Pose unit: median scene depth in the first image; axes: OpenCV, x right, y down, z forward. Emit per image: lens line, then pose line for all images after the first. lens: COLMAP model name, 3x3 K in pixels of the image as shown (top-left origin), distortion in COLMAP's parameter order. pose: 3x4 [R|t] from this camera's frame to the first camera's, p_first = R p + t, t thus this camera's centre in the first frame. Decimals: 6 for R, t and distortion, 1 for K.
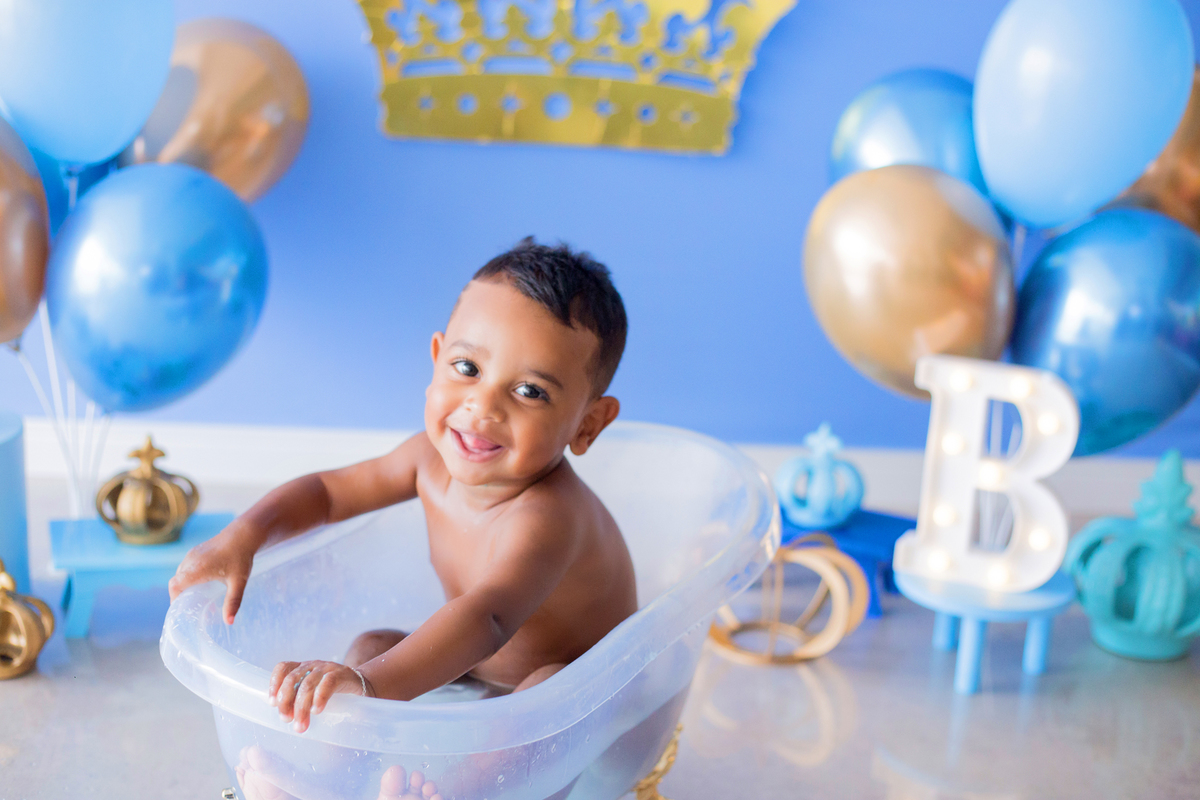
lens RADIAL K [[1801.1, 0, 594.0], [0, 1801.1, 379.4], [0, 0, 1]] dist [-0.129760, 0.000000]
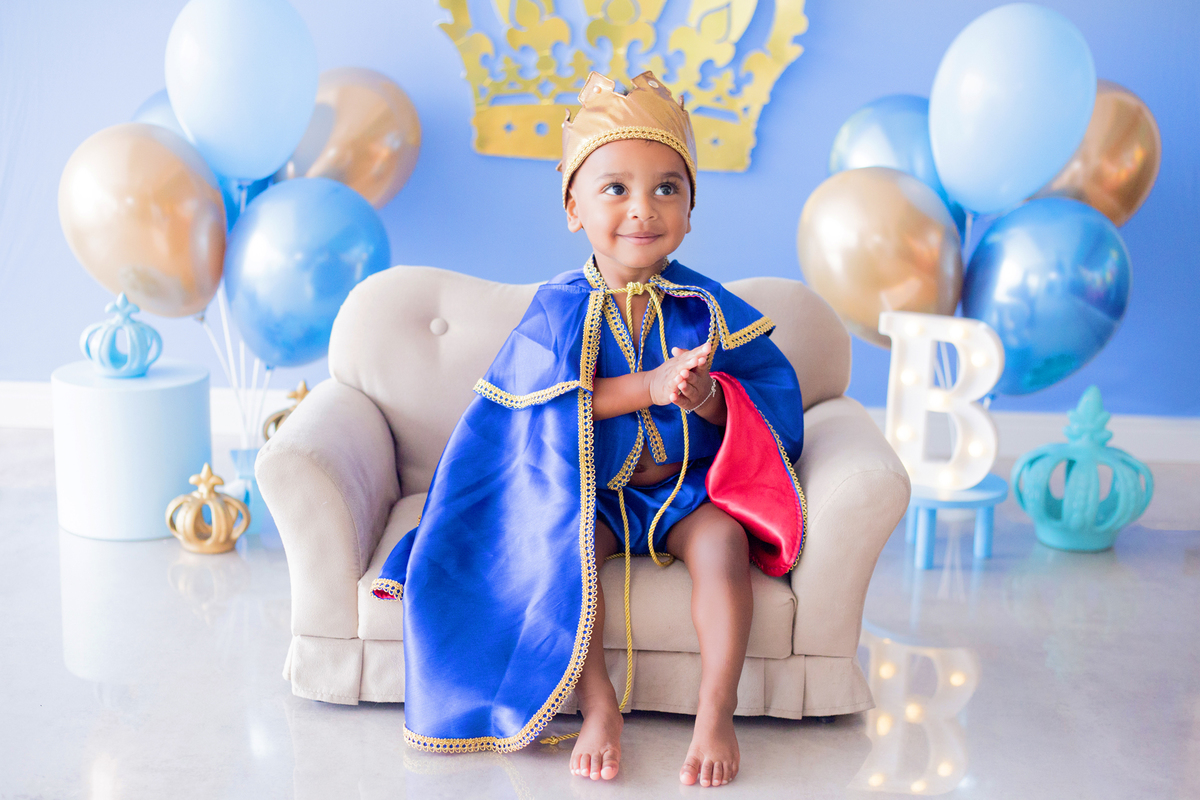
lens RADIAL K [[1801.1, 0, 568.9], [0, 1801.1, 401.3], [0, 0, 1]] dist [-0.129760, 0.000000]
pose [[0.996217, -0.010588, -0.086254, 0.064182], [0.008949, 0.999773, -0.019358, 0.074362], [0.086439, 0.018513, 0.996085, -0.315424]]
